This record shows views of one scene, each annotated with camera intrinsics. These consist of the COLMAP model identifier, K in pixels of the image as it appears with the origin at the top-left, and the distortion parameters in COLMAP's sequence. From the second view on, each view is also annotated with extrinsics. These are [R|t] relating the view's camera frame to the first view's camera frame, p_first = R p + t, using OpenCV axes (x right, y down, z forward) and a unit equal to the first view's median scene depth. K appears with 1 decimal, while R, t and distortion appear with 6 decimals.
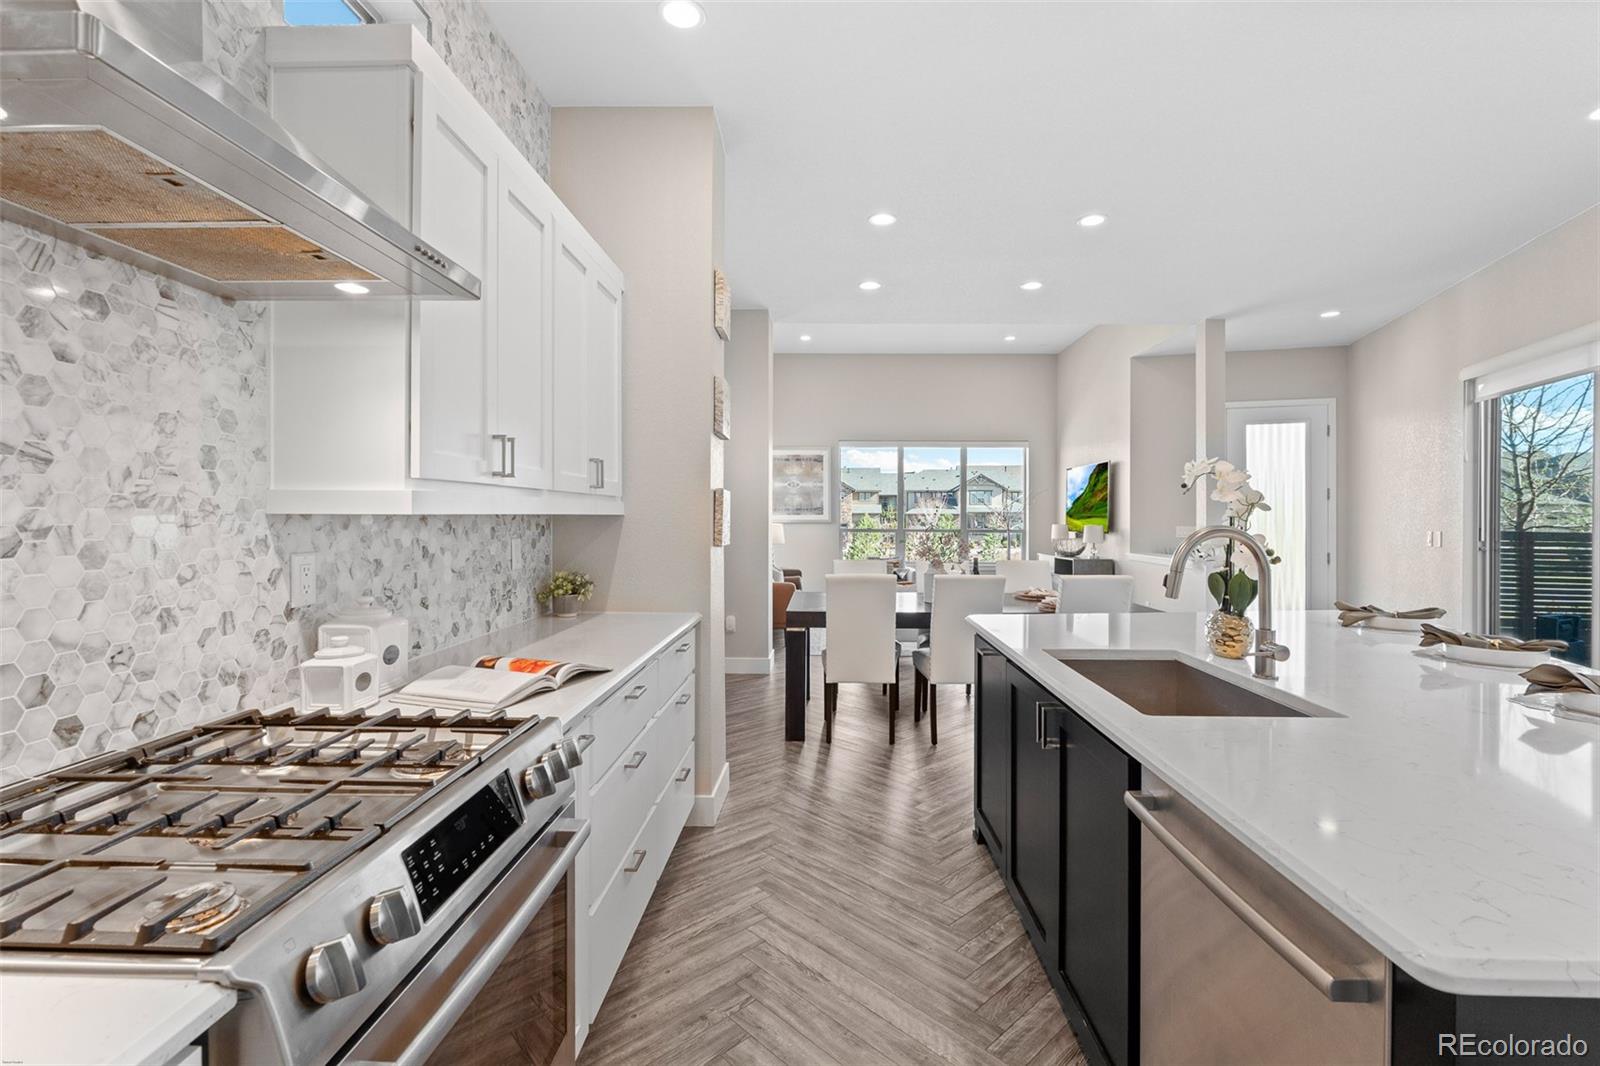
lens RADIAL K [[703.8, 0, 774.7], [0, 703.8, 517.1], [0, 0, 1]] dist [-0.014215, 0.003824]
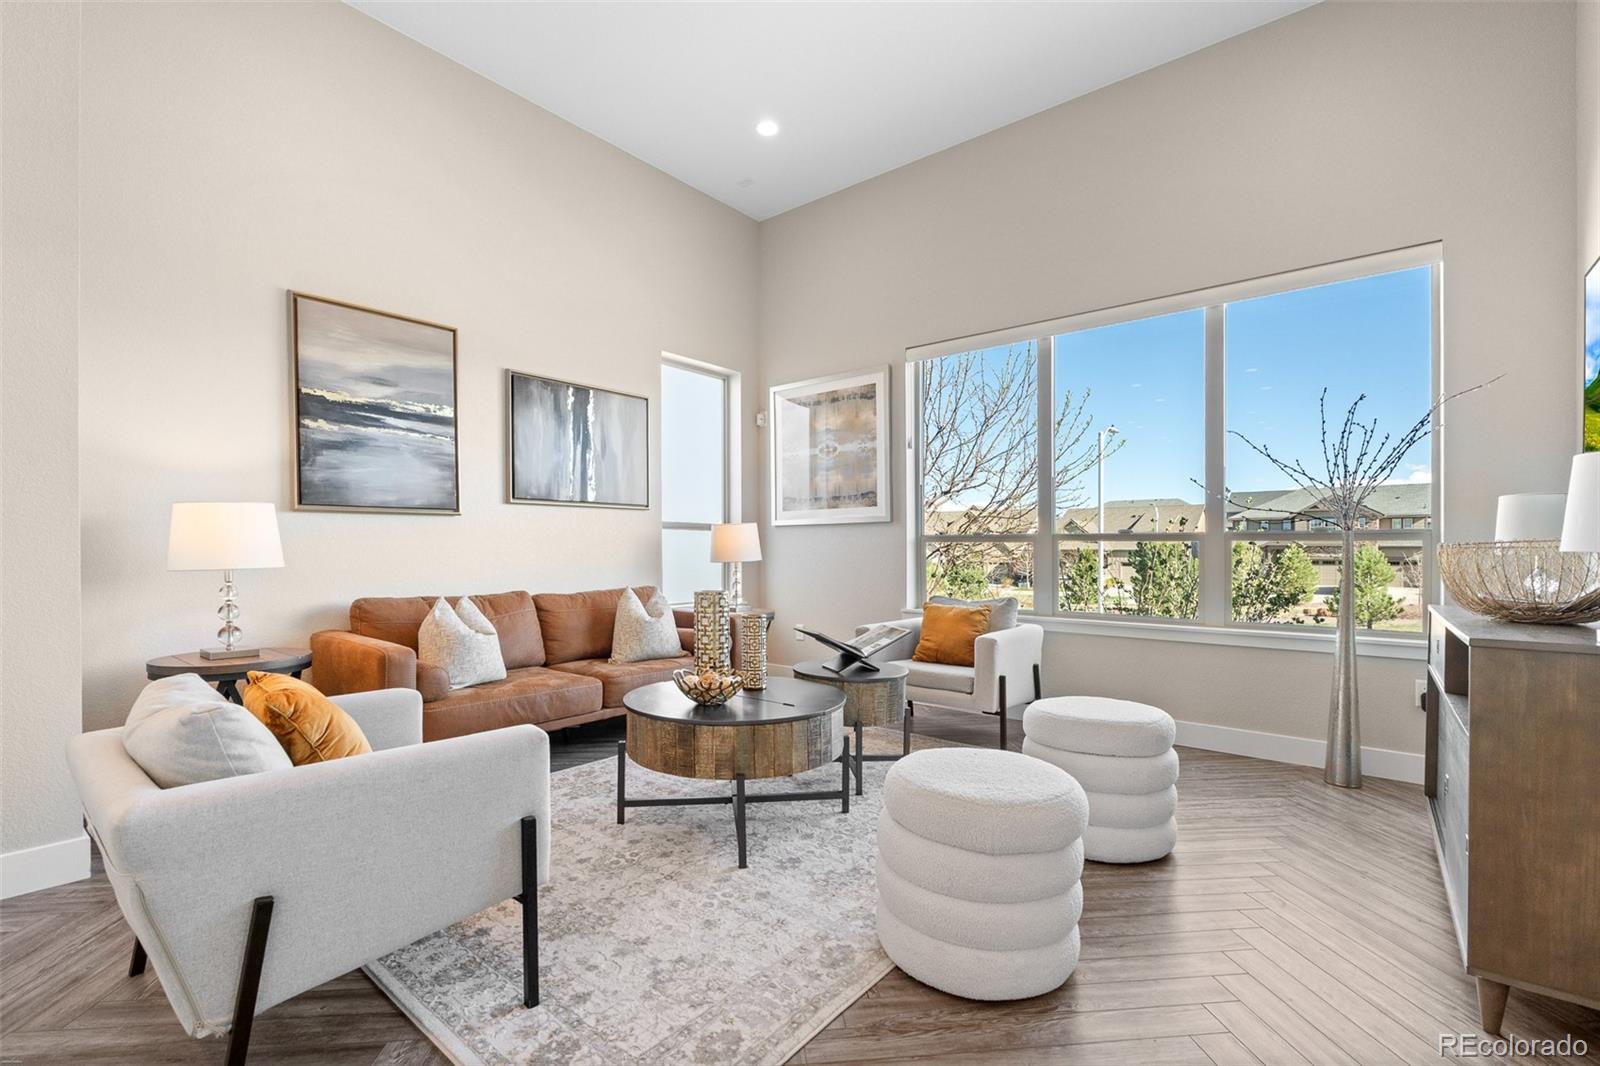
lens RADIAL K [[703.8, 0, 795.0], [0, 703.8, 552.8], [0, 0, 1]] dist [-0.014215, 0.003824]
pose [[0.816695, 0.001295, -0.577068, 1.653278], [-0.002194, 0.999997, -0.000860, 0.155363], [0.577066, 0.001968, 0.816695, 3.190740]]
